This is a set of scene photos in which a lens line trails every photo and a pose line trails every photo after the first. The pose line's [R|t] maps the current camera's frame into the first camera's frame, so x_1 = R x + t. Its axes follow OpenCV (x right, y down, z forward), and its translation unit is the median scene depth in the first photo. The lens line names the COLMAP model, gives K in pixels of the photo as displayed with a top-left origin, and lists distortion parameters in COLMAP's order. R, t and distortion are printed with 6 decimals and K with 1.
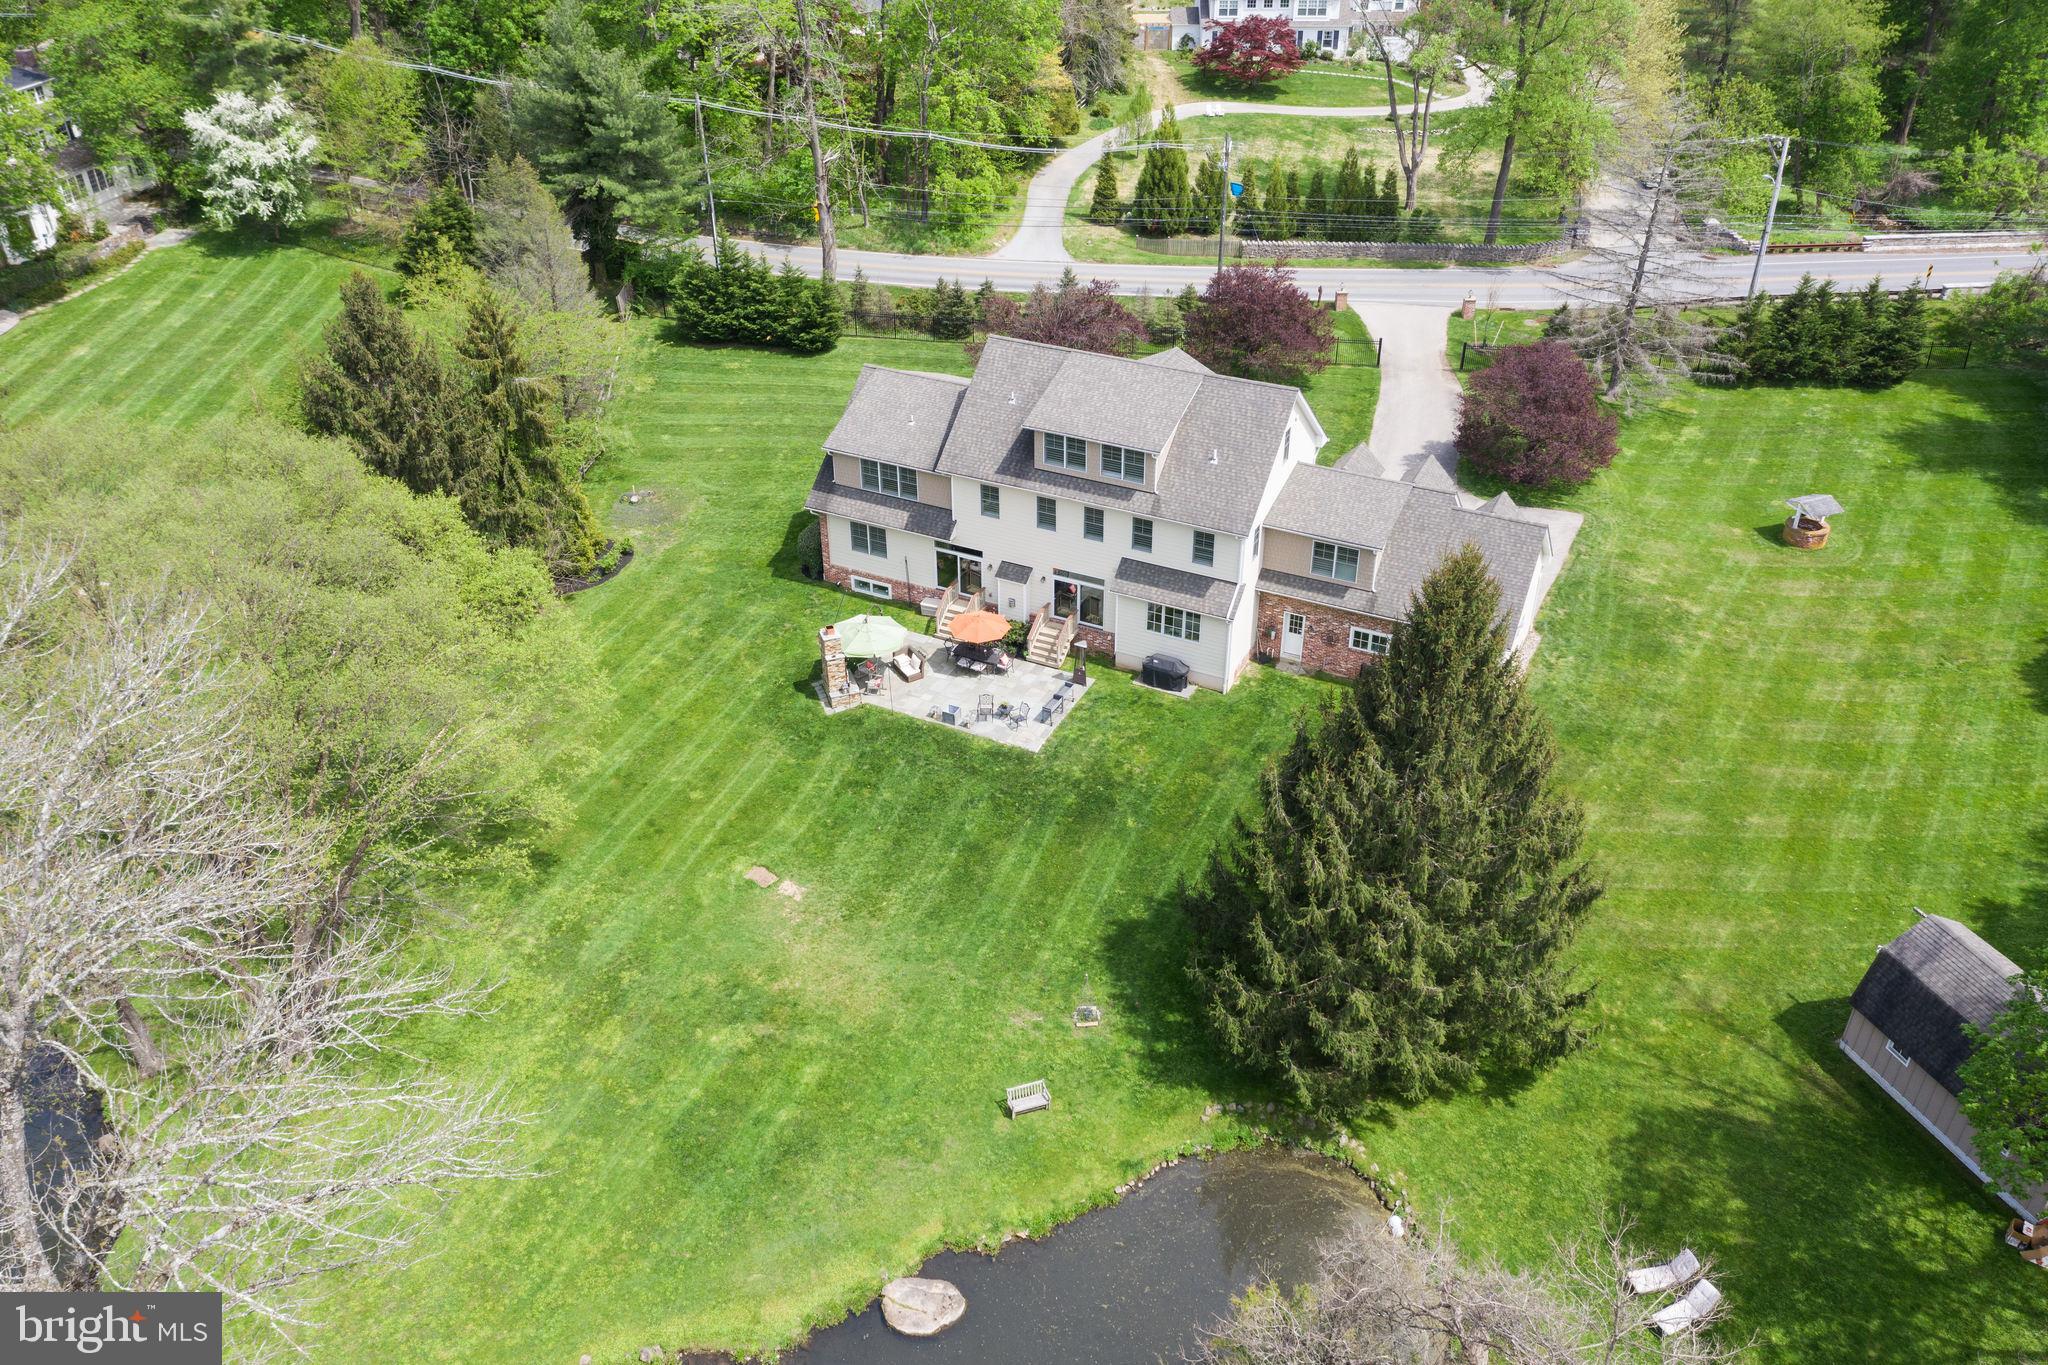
lens RADIAL K [[1610.4, 0, 1019.7], [0, 1610.4, 683.2], [0, 0, 1]] dist [-0.020656, 0.002140]
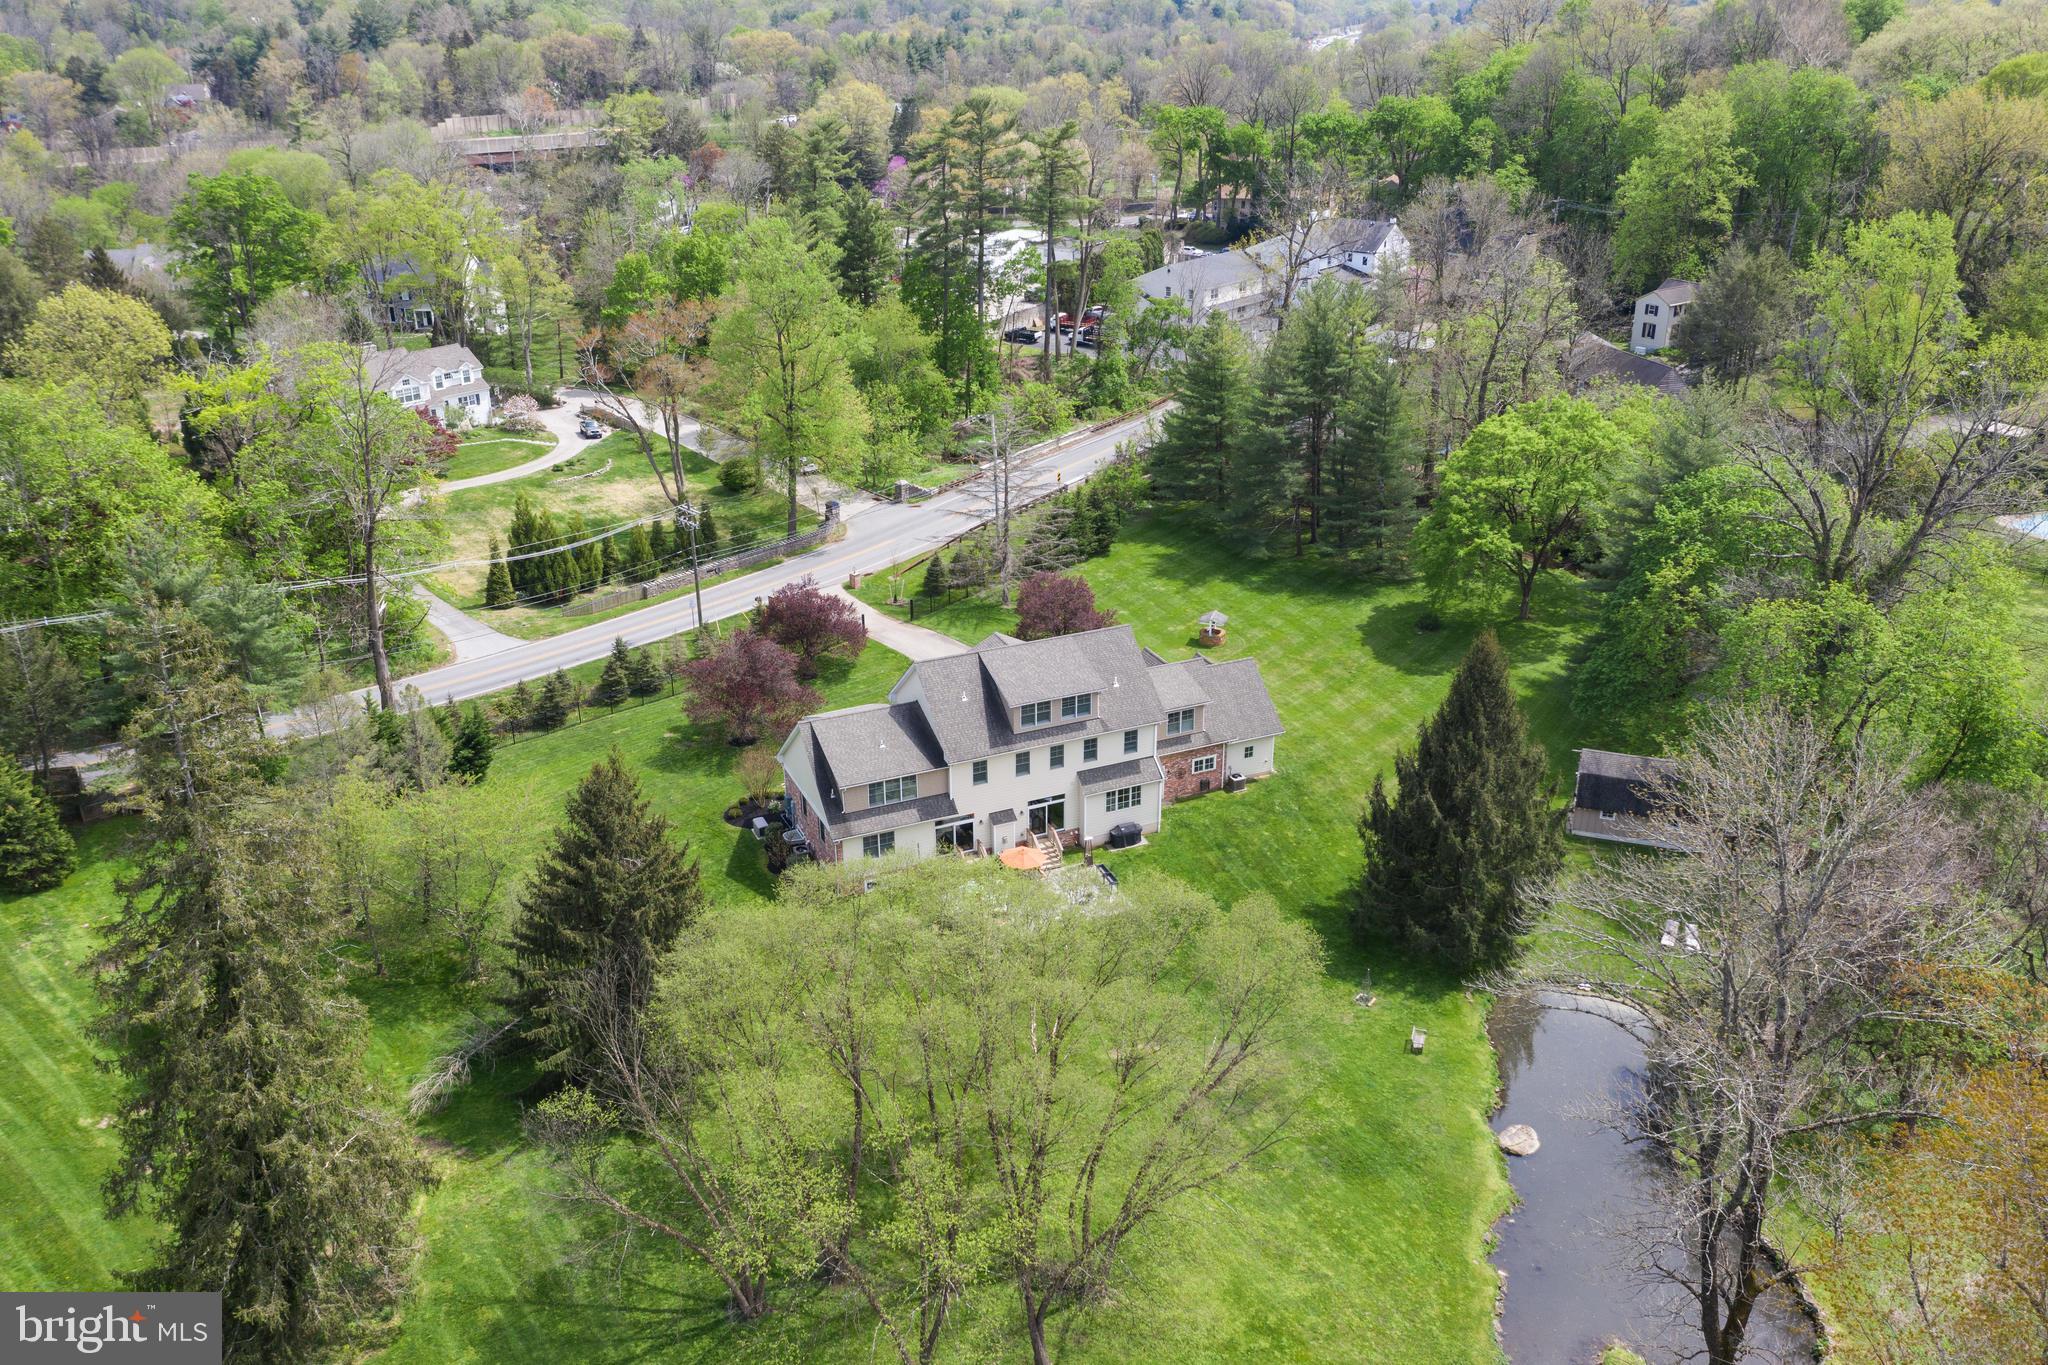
lens RADIAL K [[1607.2, 0, 1019.8], [0, 1607.2, 684.0], [0, 0, 1]] dist [-0.020991, 0.011761]
pose [[0.631588, -0.307153, 0.711866, -0.958723], [0.421443, 0.906690, 0.017299, -0.195547], [-0.650755, 0.289086, 0.702102, 0.017559]]
